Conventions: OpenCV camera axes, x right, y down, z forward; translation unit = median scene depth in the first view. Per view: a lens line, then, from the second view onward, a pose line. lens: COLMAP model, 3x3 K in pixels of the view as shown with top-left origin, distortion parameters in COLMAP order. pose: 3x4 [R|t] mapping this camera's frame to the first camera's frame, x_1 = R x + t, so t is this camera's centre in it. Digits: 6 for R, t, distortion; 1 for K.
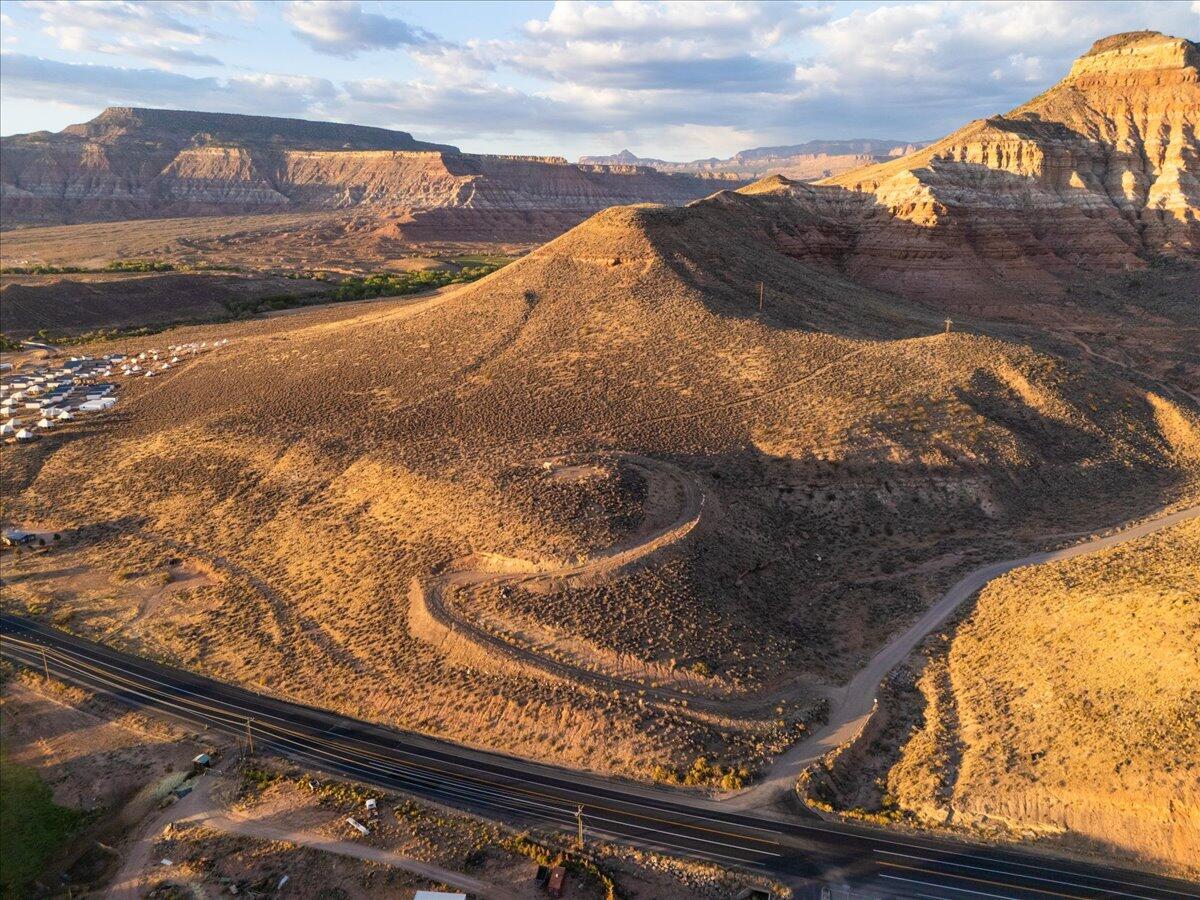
lens RADIAL K [[883.7, 0, 602.9], [0, 883.7, 444.0], [0, 0, 1]] dist [0.102283, -0.107529]
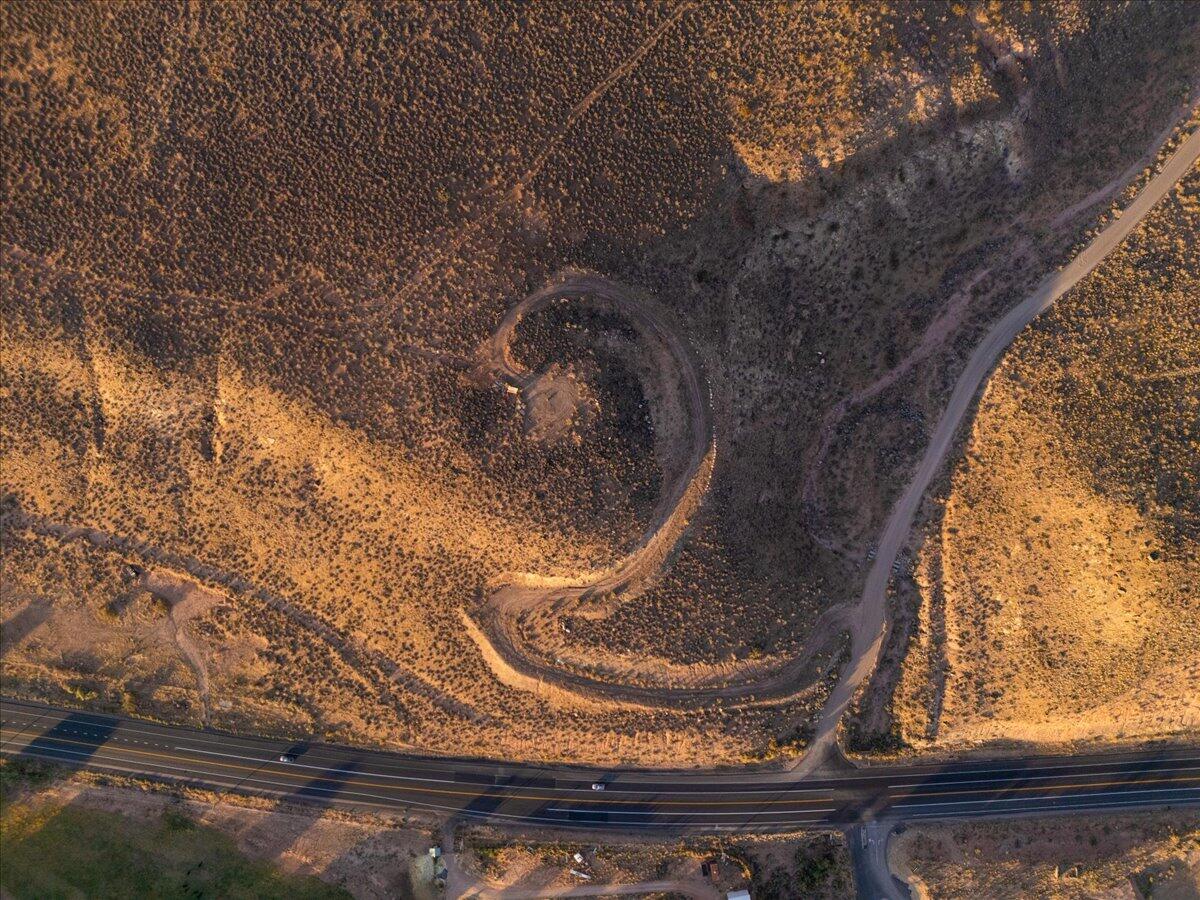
lens RADIAL K [[883.7, 0, 602.9], [0, 883.7, 444.0], [0, 0, 1]] dist [0.102283, -0.107529]
pose [[0.949023, -0.313906, 0.028605, -0.025247], [0.048370, 0.234705, 0.970862, -0.751577], [-0.311473, -0.919987, 0.237924, 0.770254]]
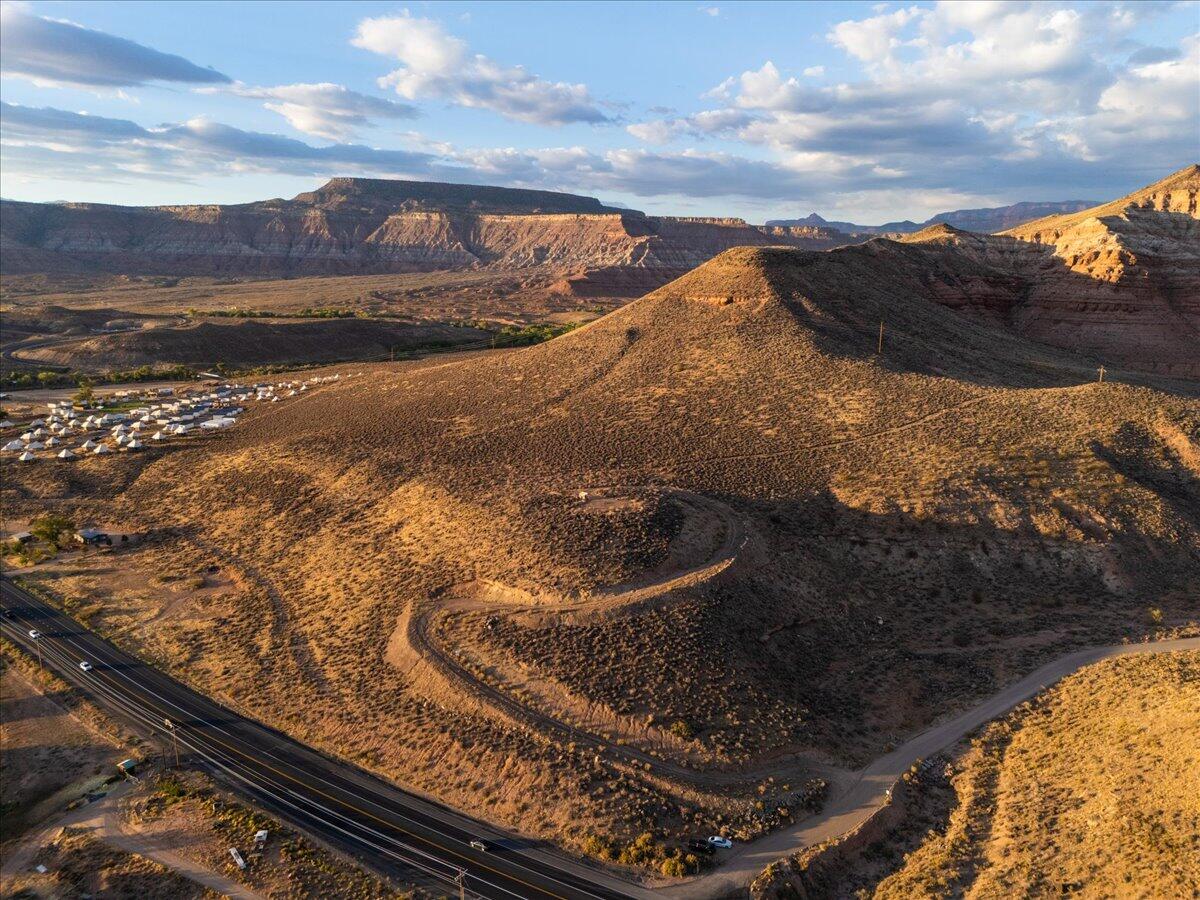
lens RADIAL K [[883.7, 0, 602.9], [0, 883.7, 444.0], [0, 0, 1]] dist [0.102283, -0.107529]
pose [[0.979159, 0.047637, -0.197430, 0.143067], [-0.060904, 0.996236, -0.061675, 0.027594], [0.193749, 0.072414, 0.978375, 0.094445]]
